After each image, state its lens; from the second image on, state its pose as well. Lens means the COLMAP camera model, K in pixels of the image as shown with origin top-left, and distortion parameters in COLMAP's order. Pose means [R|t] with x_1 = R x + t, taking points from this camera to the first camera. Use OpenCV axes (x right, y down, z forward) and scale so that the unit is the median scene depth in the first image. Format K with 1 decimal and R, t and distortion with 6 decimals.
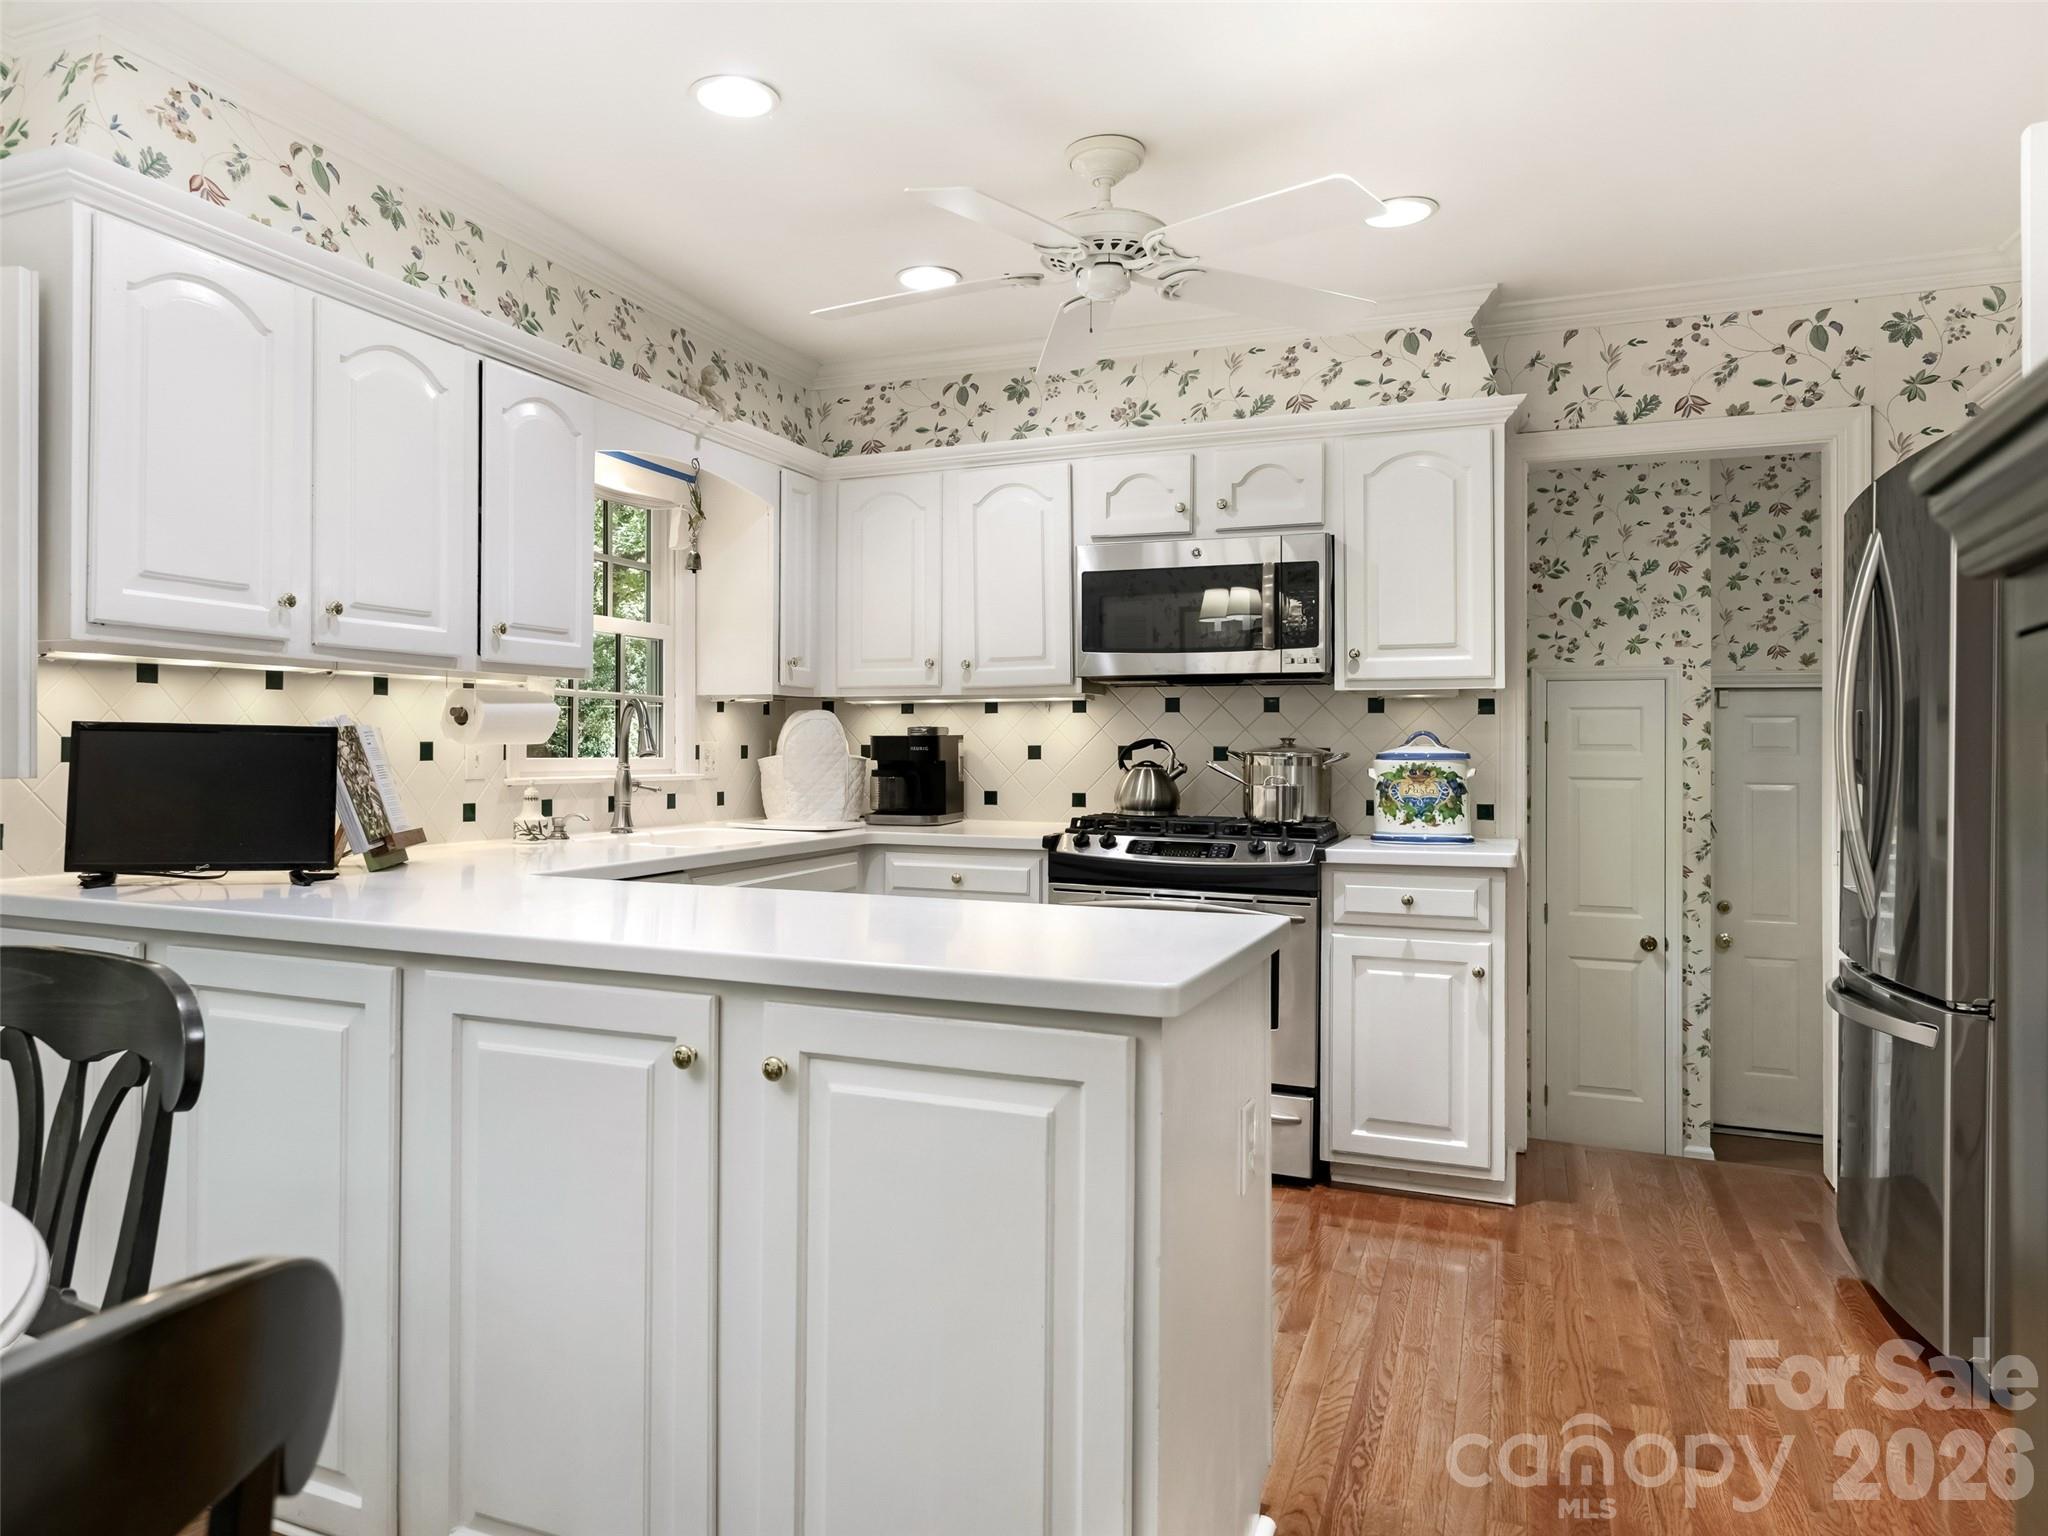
lens RADIAL K [[1401.0, 0, 871.2], [0, 1401.0, 729.7], [0, 0, 1]] dist [-0.003188, 0.000214]
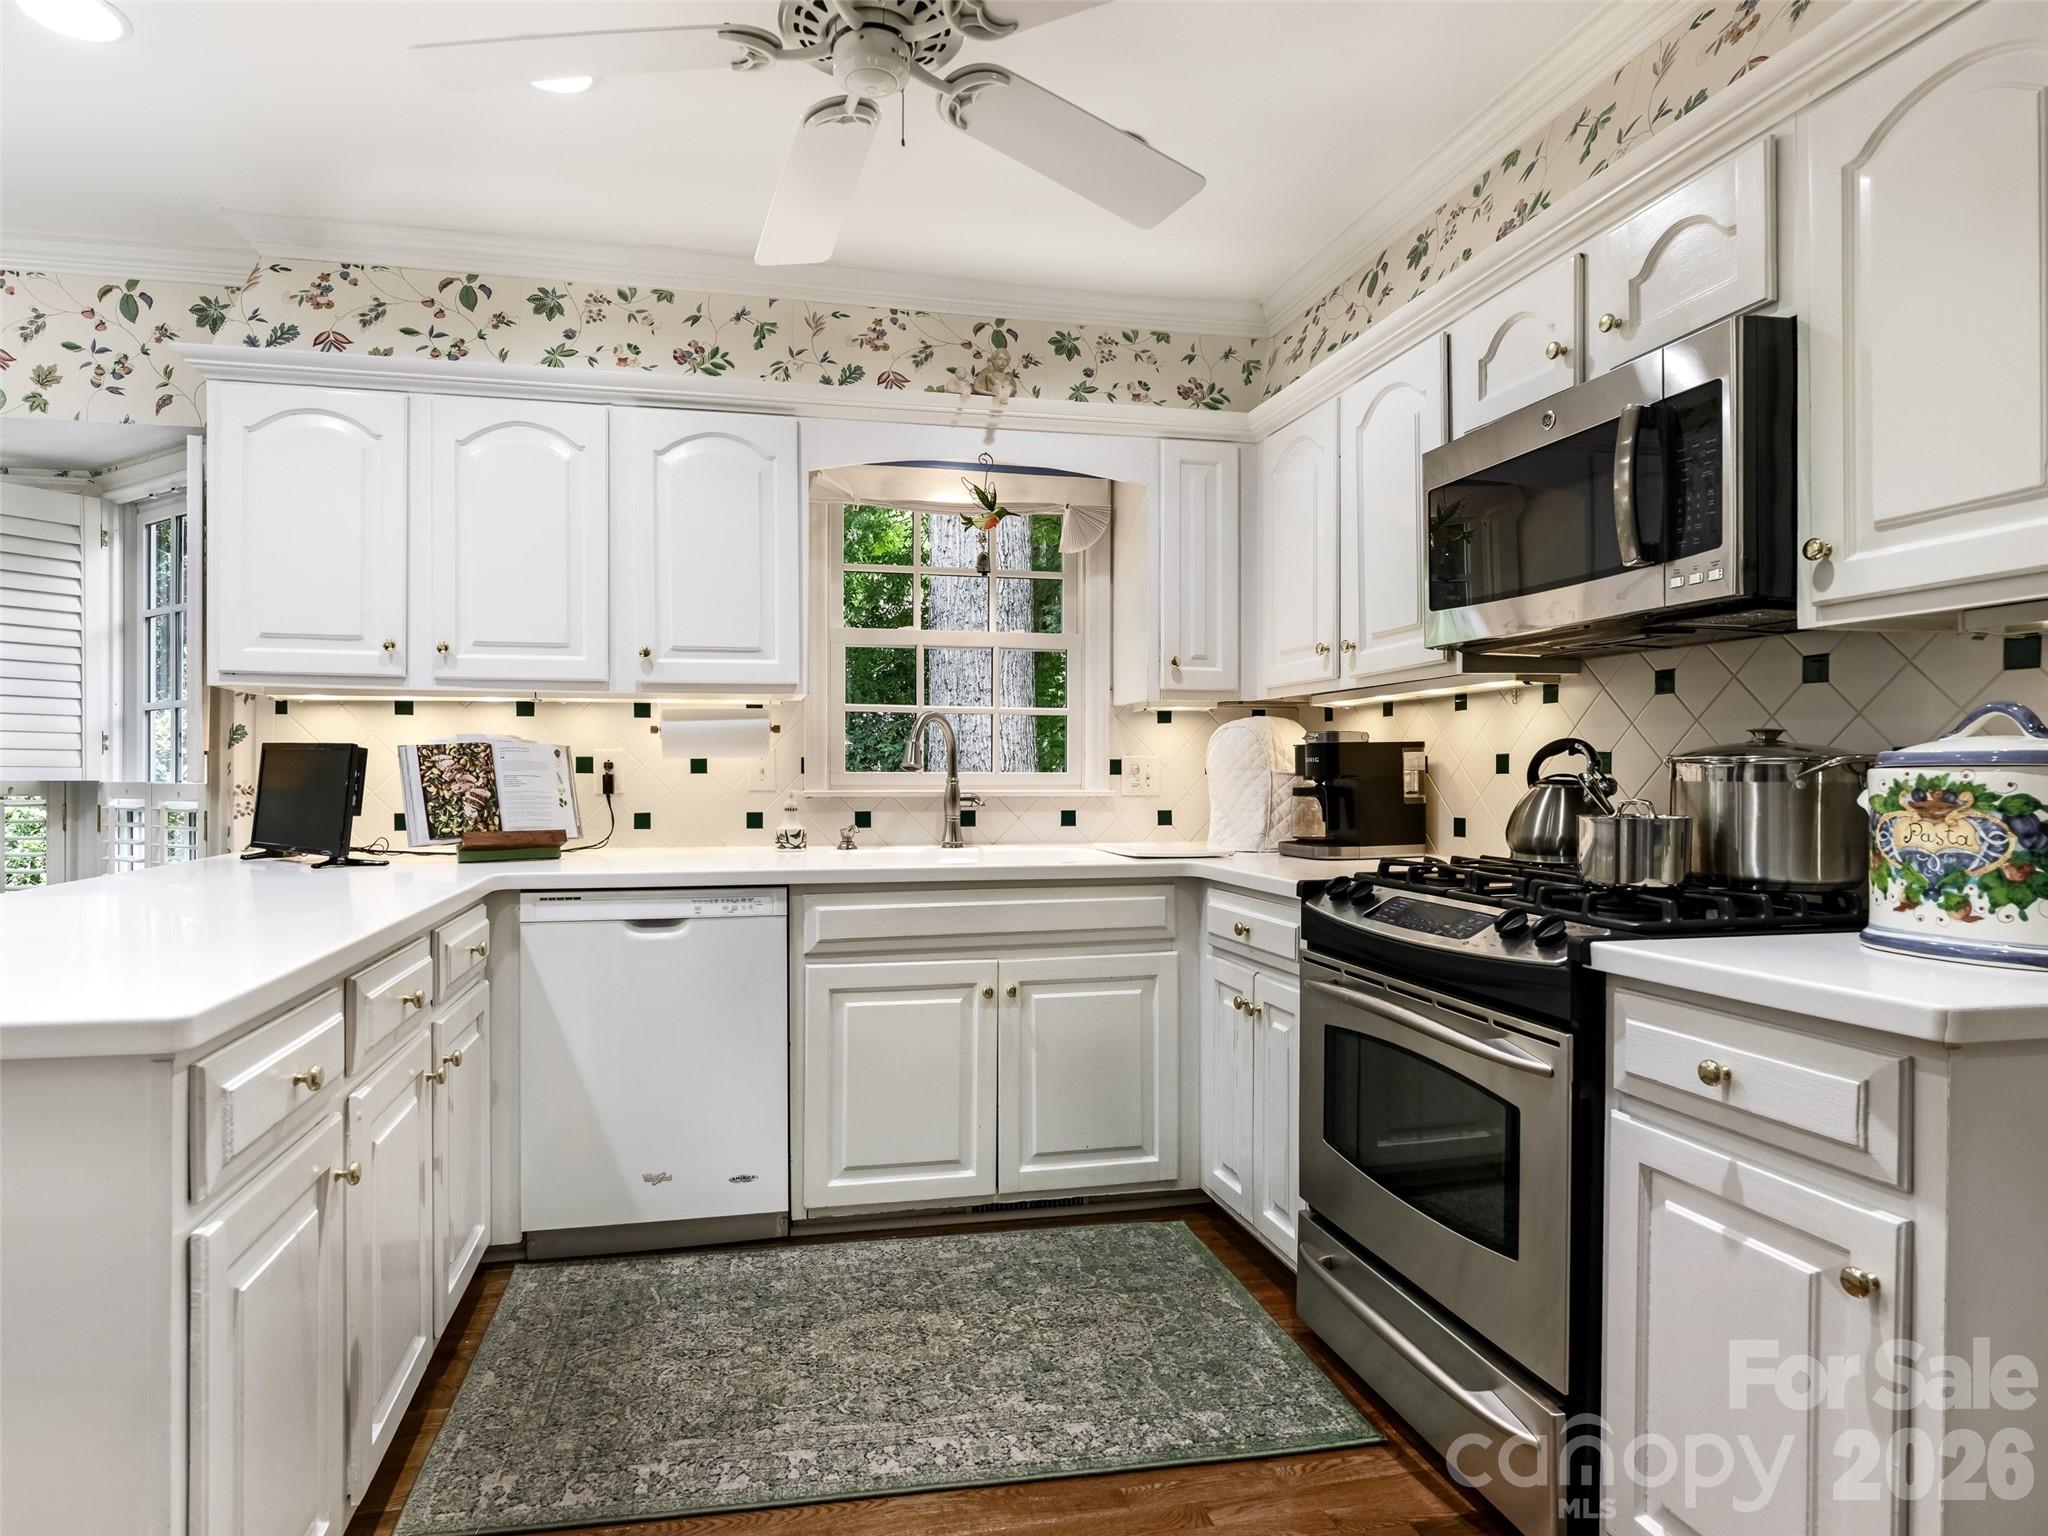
lens RADIAL K [[1150.3, 0, 1014.2], [0, 1150.3, 781.5], [0, 0, 1]] dist [-0.000319, 0.000214]
pose [[0.600226, 0.001578, -0.799829, 0.479549], [0.012895, 0.999849, 0.011650, 0.017061], [0.799726, -0.017306, 0.600115, 0.521016]]
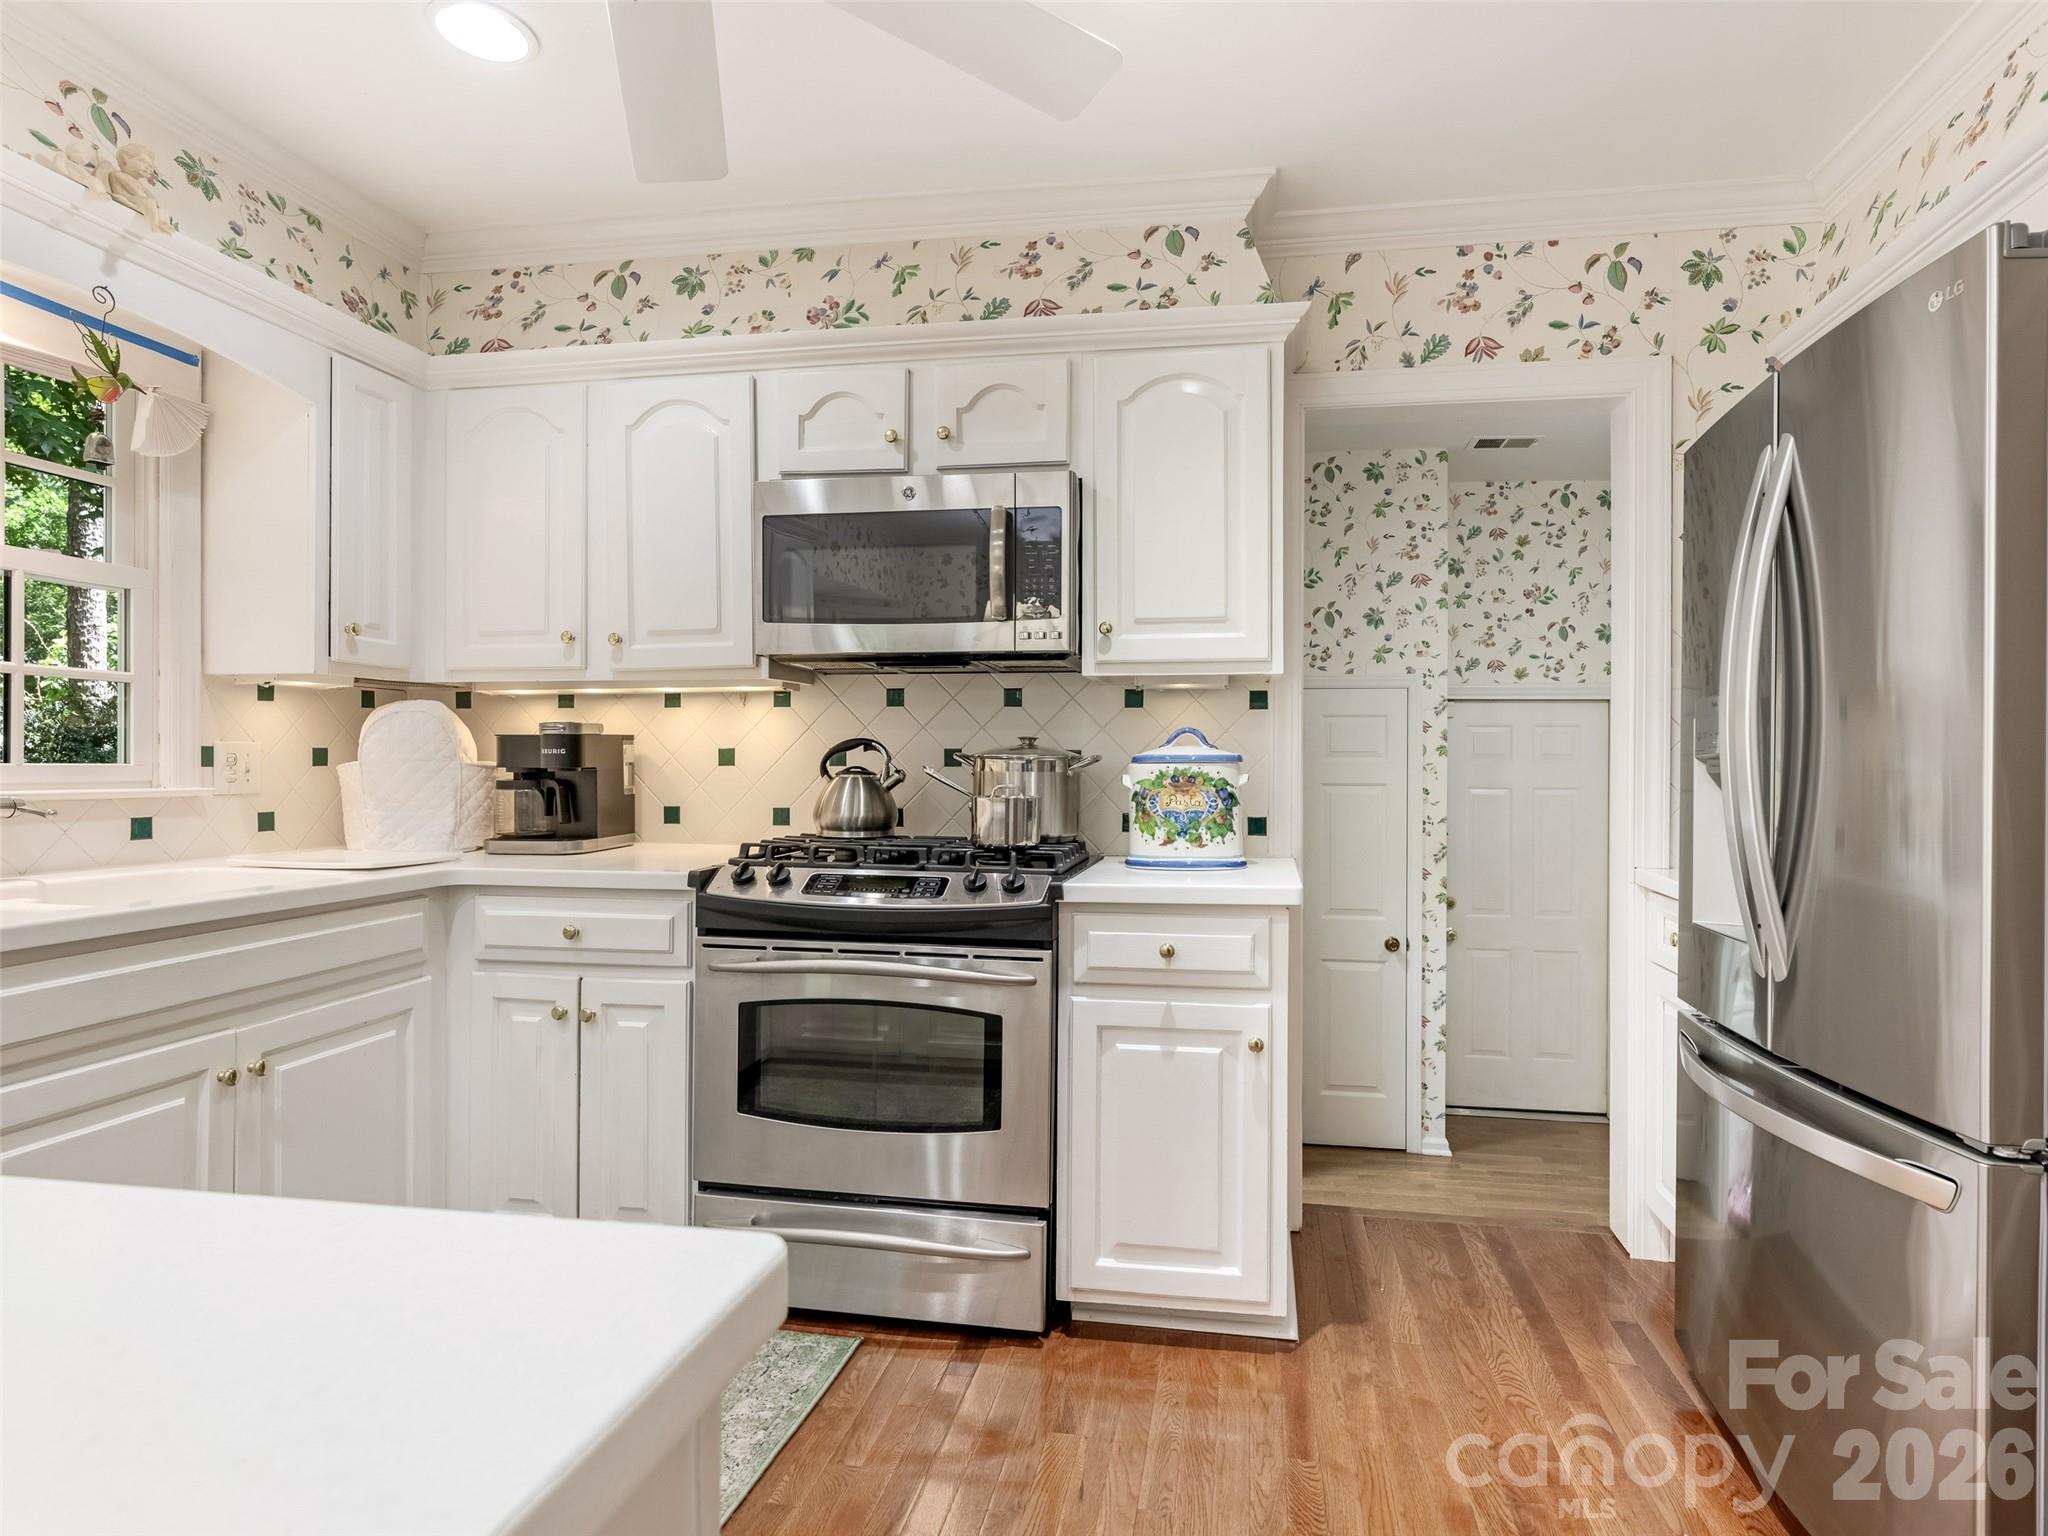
lens RADIAL K [[1105.4, 0, 1046.7], [0, 1105.4, 761.3], [0, 0, 1]] dist [-0.001567, -0.000629]
pose [[0.969263, -0.001852, 0.246019, 0.155040], [-0.001074, 0.999930, 0.011759, 0.012402], [-0.246024, -0.011662, 0.969194, 0.392867]]
